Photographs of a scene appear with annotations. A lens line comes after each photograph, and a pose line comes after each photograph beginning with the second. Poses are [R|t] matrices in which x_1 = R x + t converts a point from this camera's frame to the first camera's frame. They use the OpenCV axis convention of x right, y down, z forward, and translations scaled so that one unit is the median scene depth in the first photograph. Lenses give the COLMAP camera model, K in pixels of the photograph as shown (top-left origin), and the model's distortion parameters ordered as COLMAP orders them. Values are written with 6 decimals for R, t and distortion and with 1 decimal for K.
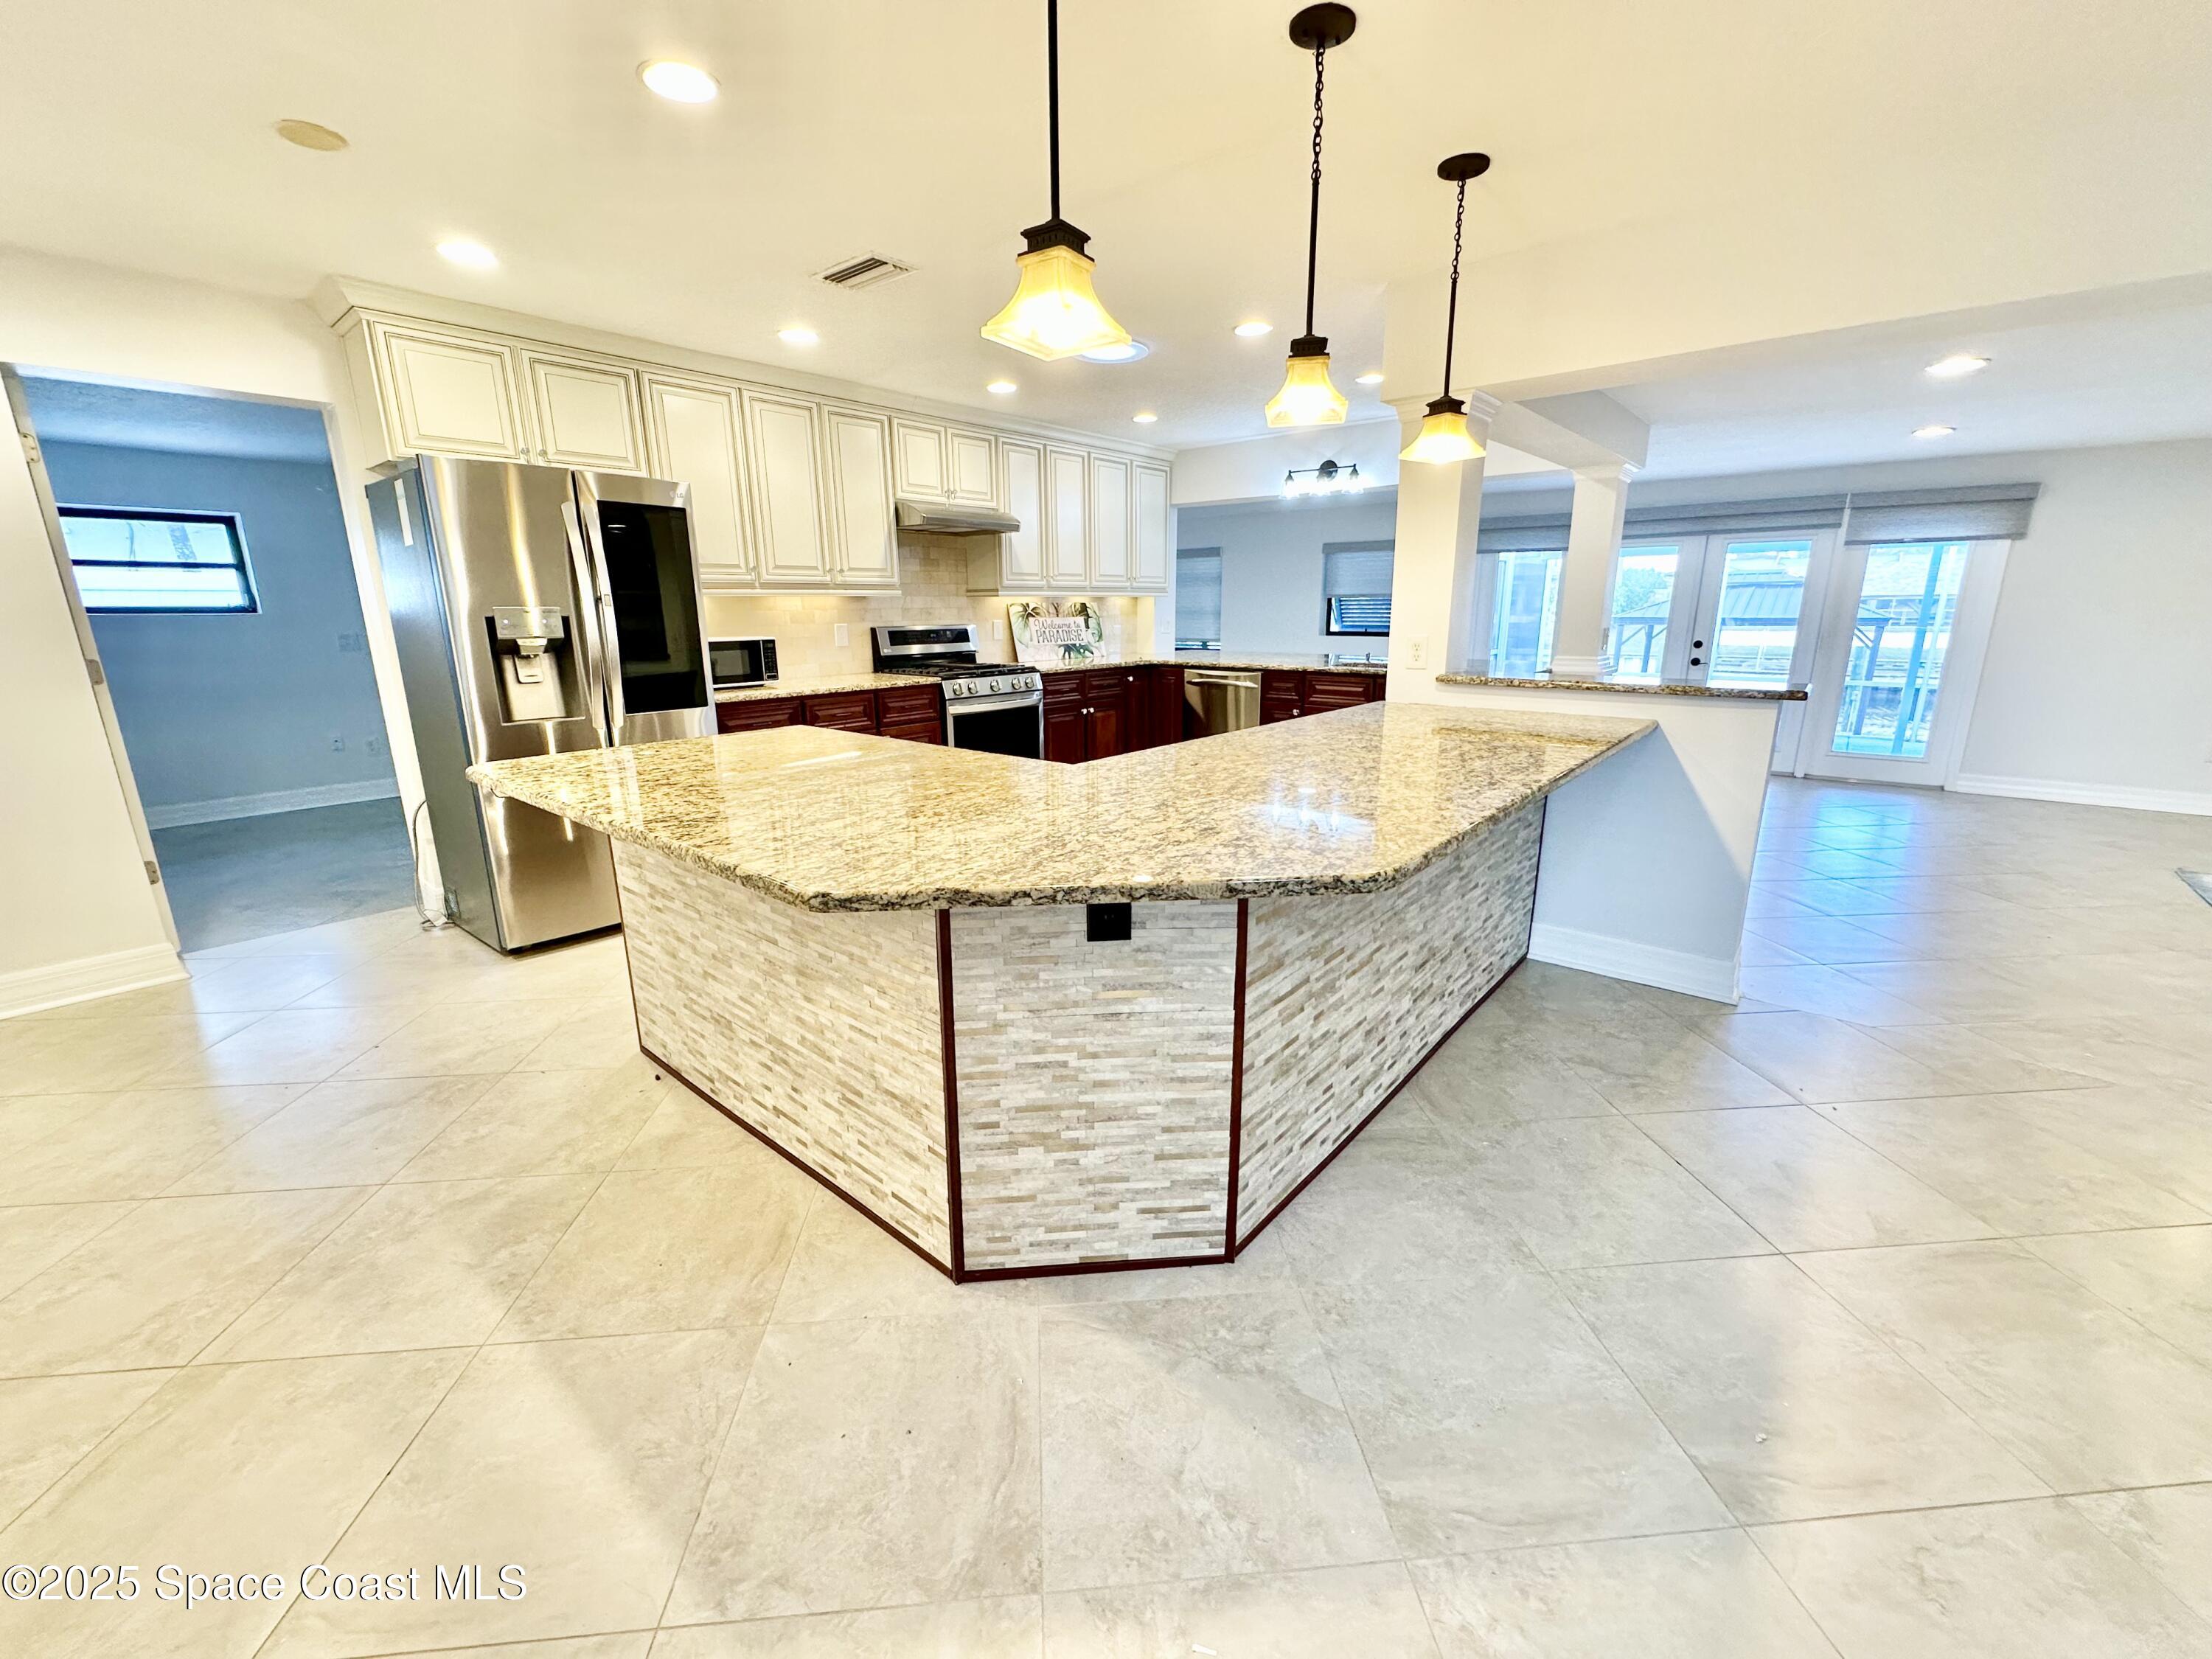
lens RADIAL K [[884.7, 0, 1106.2], [0, 884.7, 824.7], [0, 0, 1]] dist [-0.001490, 0.000482]
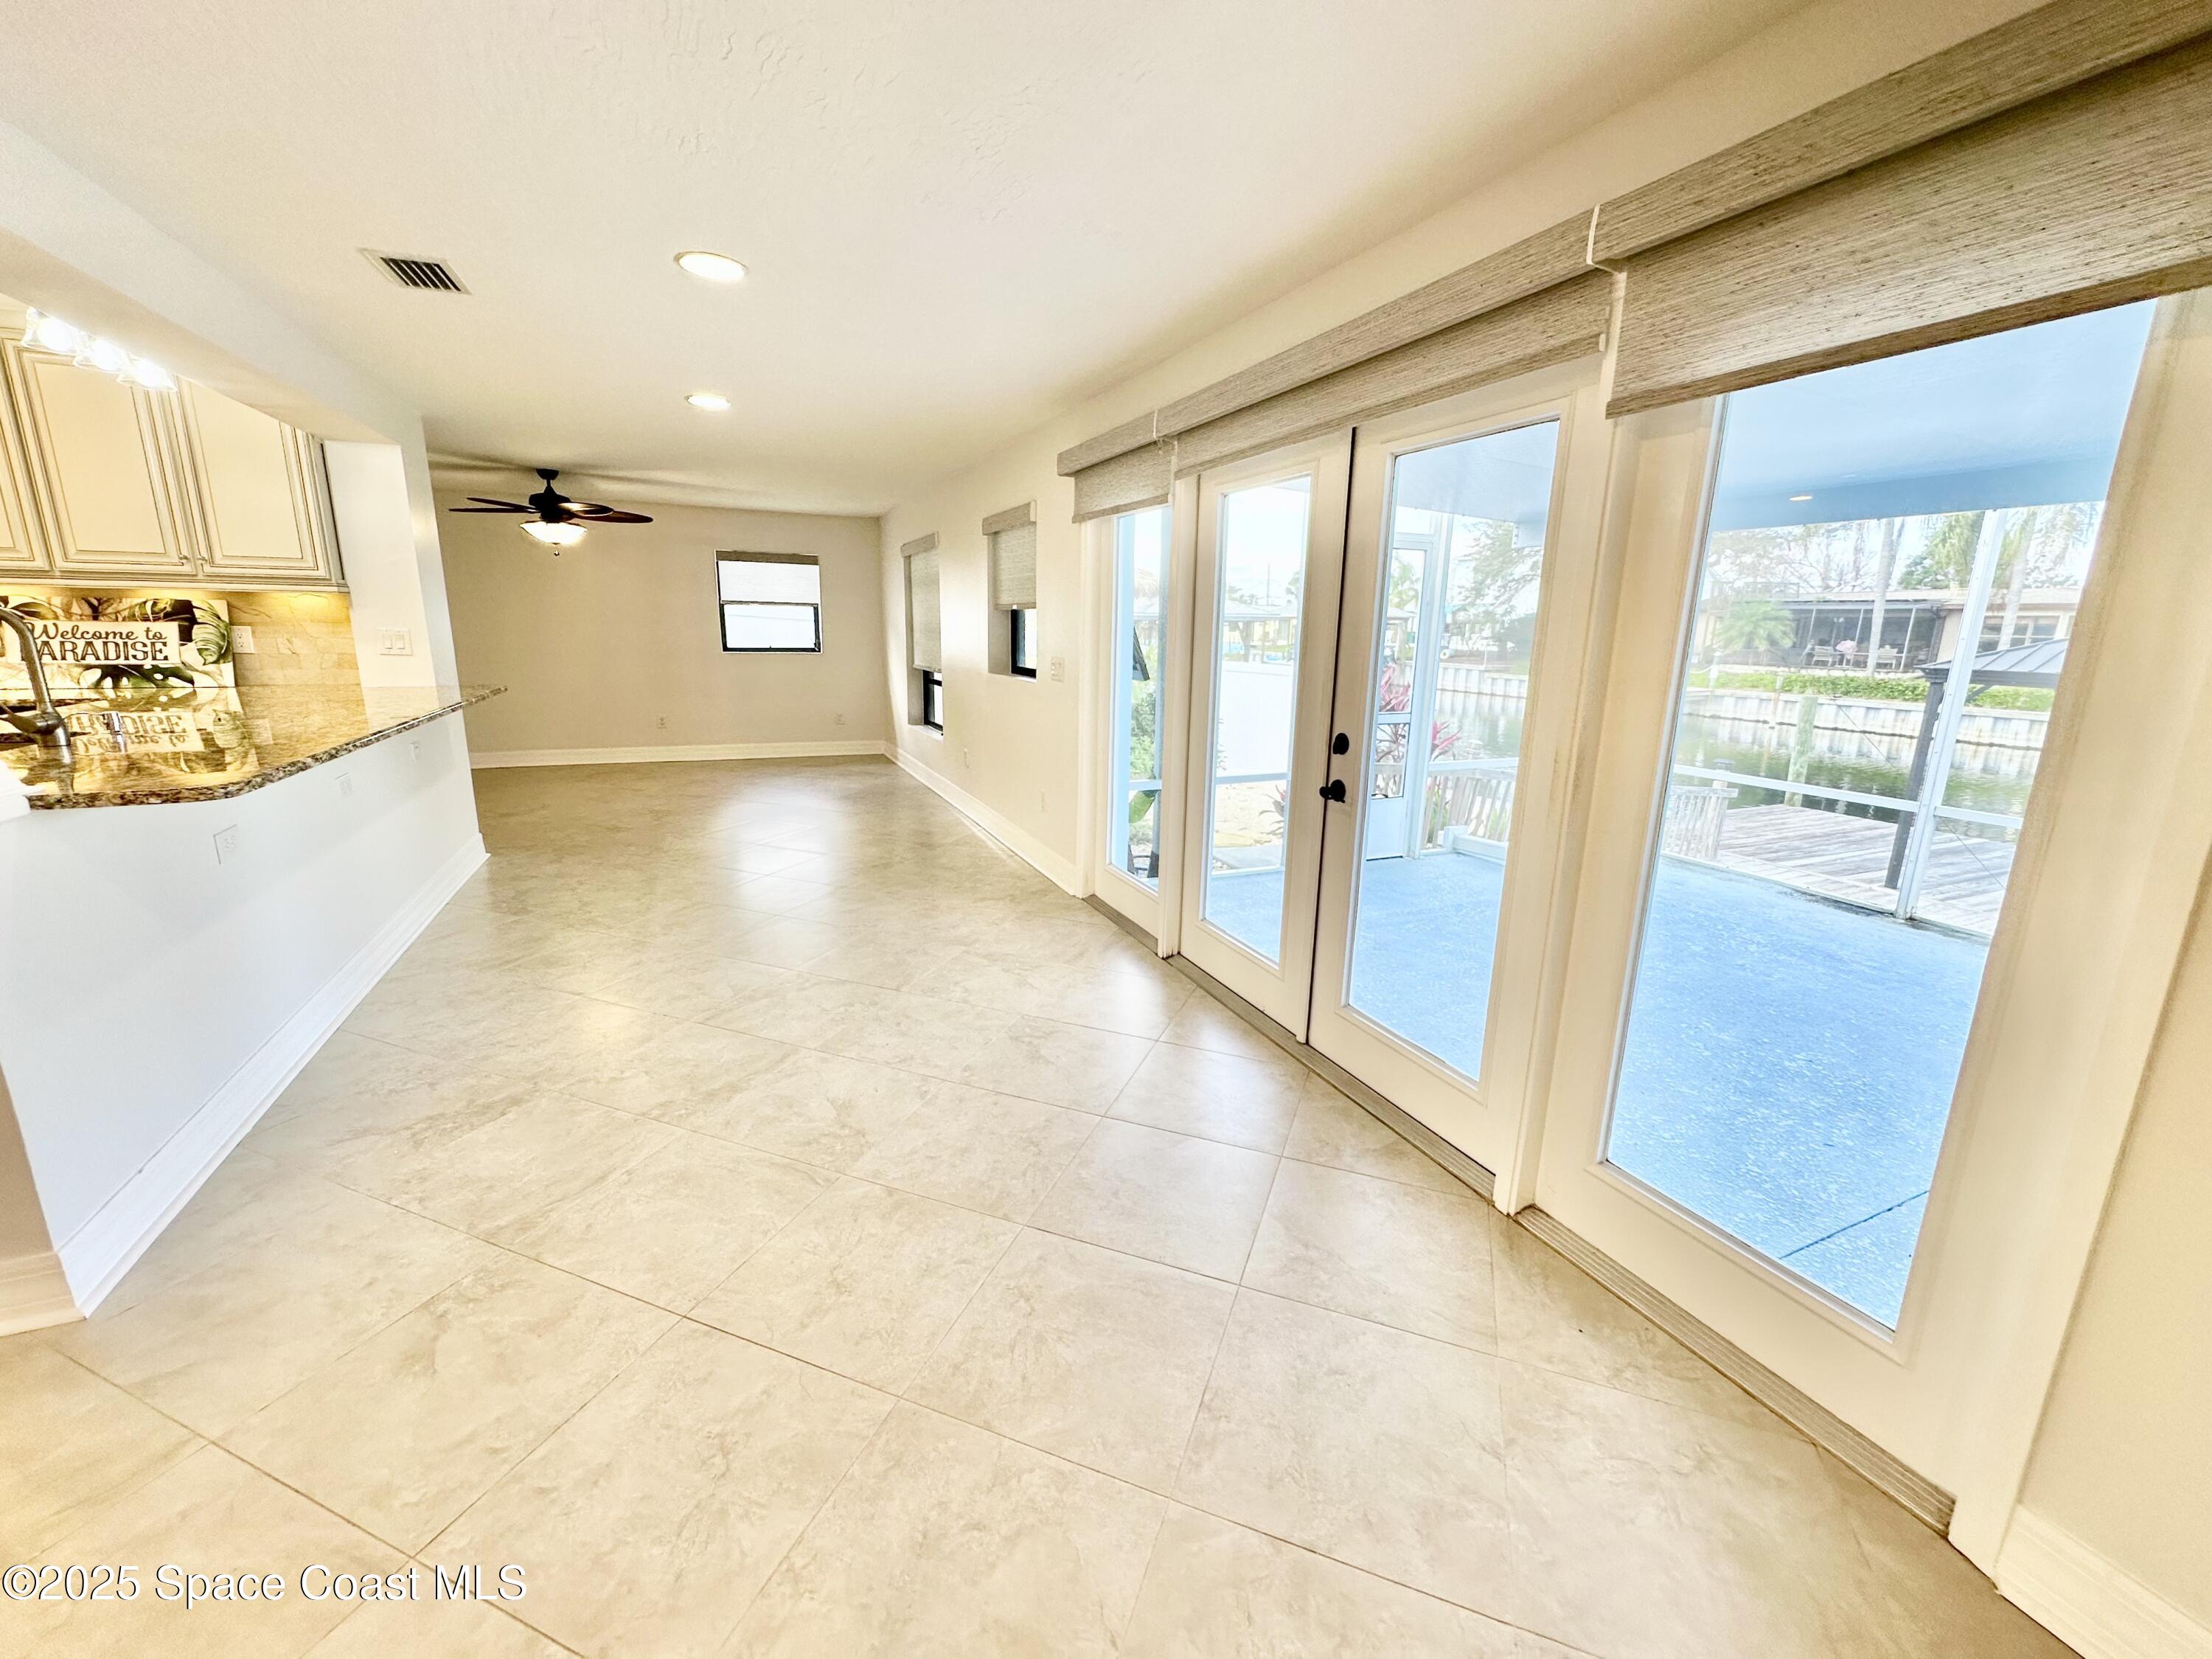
lens RADIAL K [[884.7, 0, 1106.2], [0, 884.7, 824.7], [0, 0, 1]] dist [-0.001490, 0.000482]
pose [[0.900276, 0.119493, -0.418597, 0.967037], [-0.128811, 0.991651, 0.006042, -0.211415], [0.415824, 0.048480, 0.908152, 0.831282]]
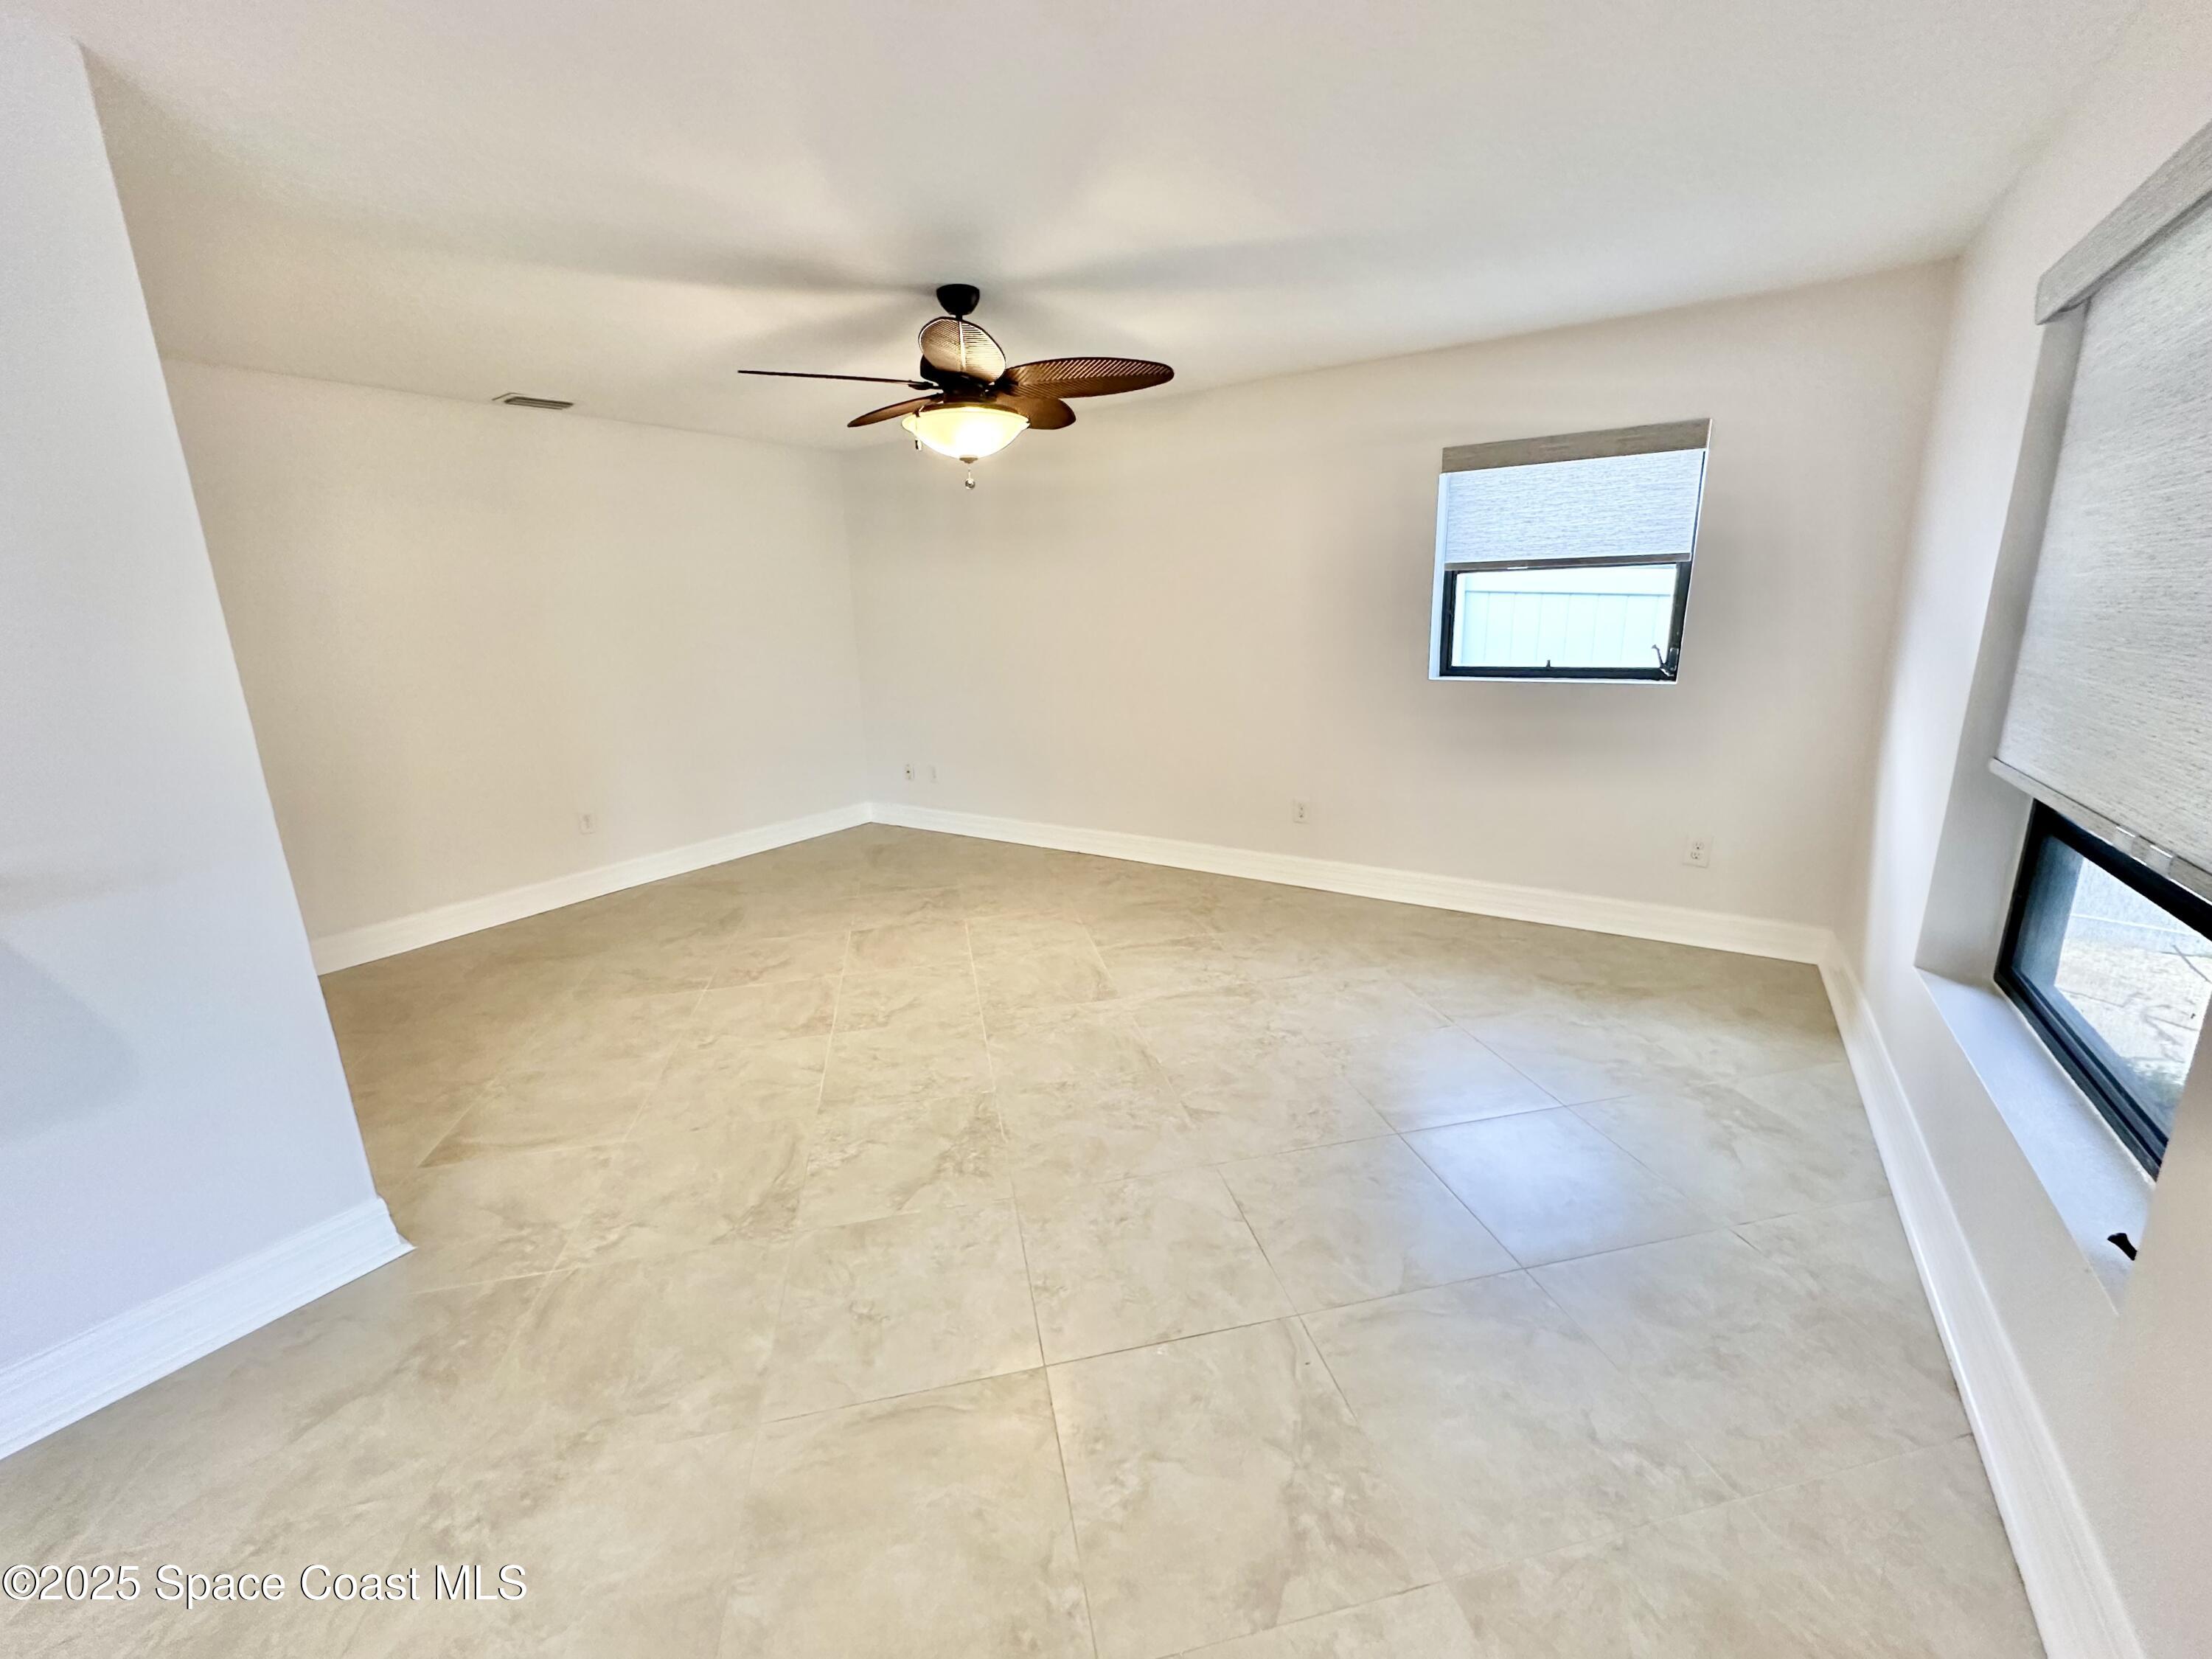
lens RADIAL K [[884.7, 0, 1106.2], [0, 884.7, 824.7], [0, 0, 1]] dist [-0.001490, 0.000482]
pose [[0.131758, 0.238712, -0.962110, 0.375536], [-0.214627, 0.954419, 0.207412, -0.387989], [0.967768, 0.179166, 0.176987, 1.562650]]
